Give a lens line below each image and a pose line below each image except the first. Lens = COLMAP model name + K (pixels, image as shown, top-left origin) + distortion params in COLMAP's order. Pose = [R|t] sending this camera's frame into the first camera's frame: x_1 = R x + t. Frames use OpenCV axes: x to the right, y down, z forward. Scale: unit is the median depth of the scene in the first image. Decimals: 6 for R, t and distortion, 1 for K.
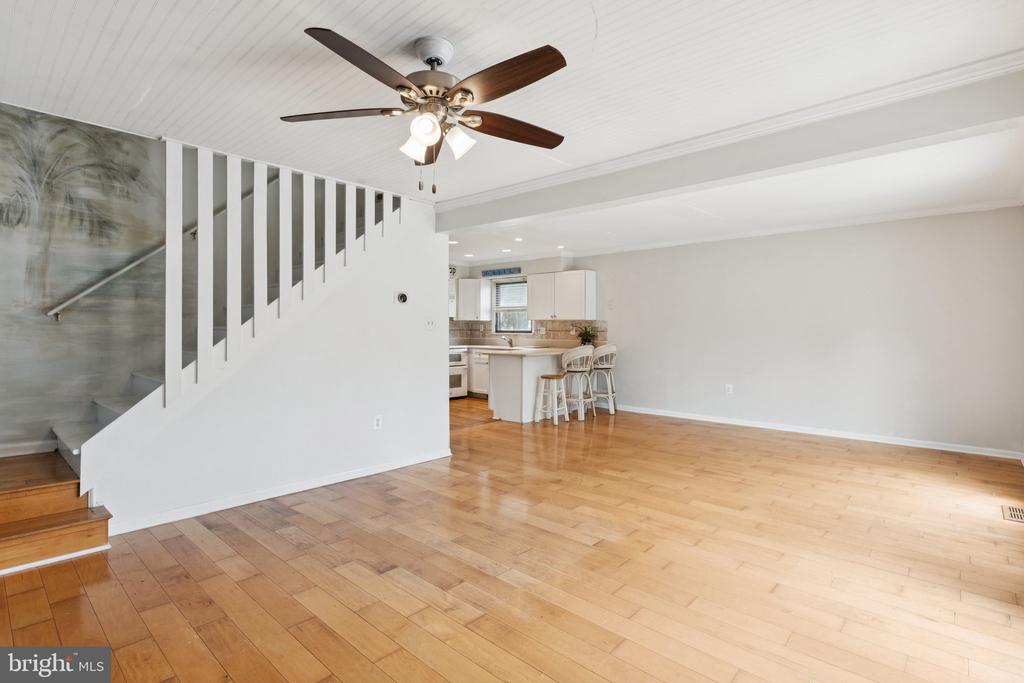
lens RADIAL K [[496.7, 0, 513.7], [0, 496.7, 337.6], [0, 0, 1]] dist [-0.011810, 0.002568]
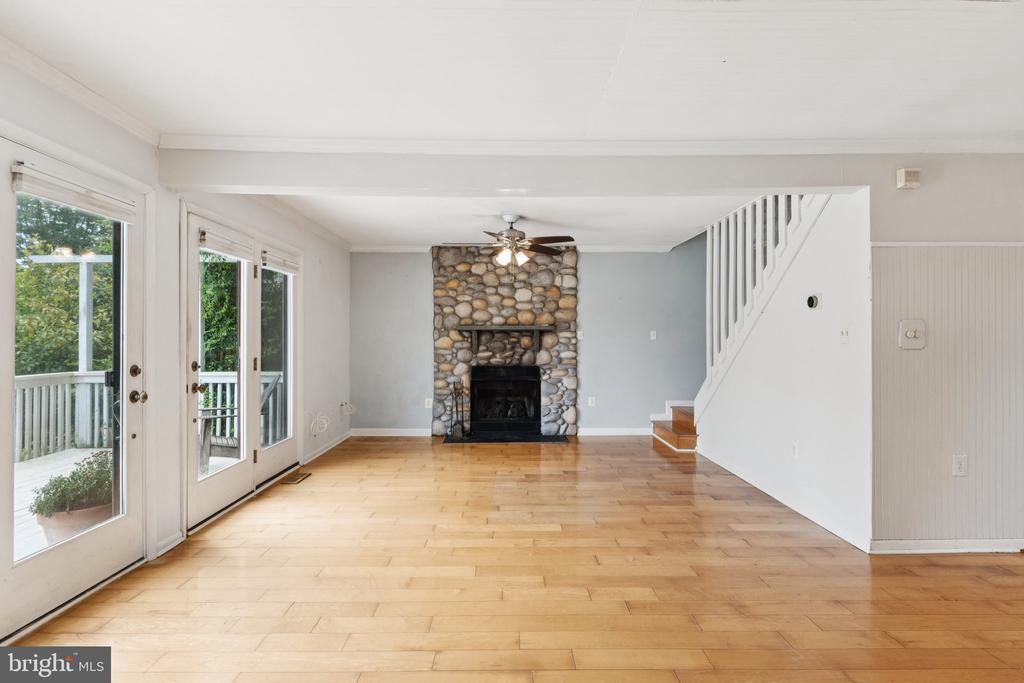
lens RADIAL K [[496.7, 0, 509.7], [0, 496.7, 346.1], [0, 0, 1]] dist [-0.011810, 0.002568]
pose [[-0.730641, 0.004891, -0.682744, 0.373718], [-0.014556, 0.999635, 0.022738, -0.012431], [0.682606, 0.026552, -0.730304, 0.710923]]
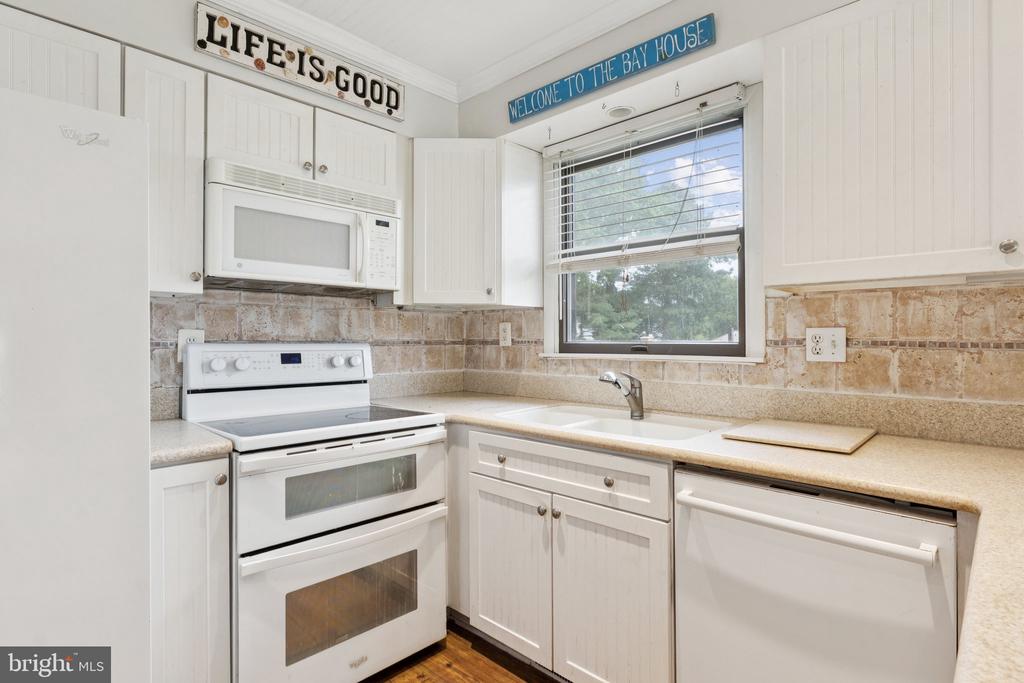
lens RADIAL K [[530.4, 0, 514.8], [0, 530.4, 334.8], [0, 0, 1]] dist [-0.006483, 0.007987]
pose [[0.999584, -0.006063, -0.028213, -0.062369], [0.005323, 0.999642, -0.026221, -0.014301], [0.028361, 0.026060, 0.999258, 0.857894]]
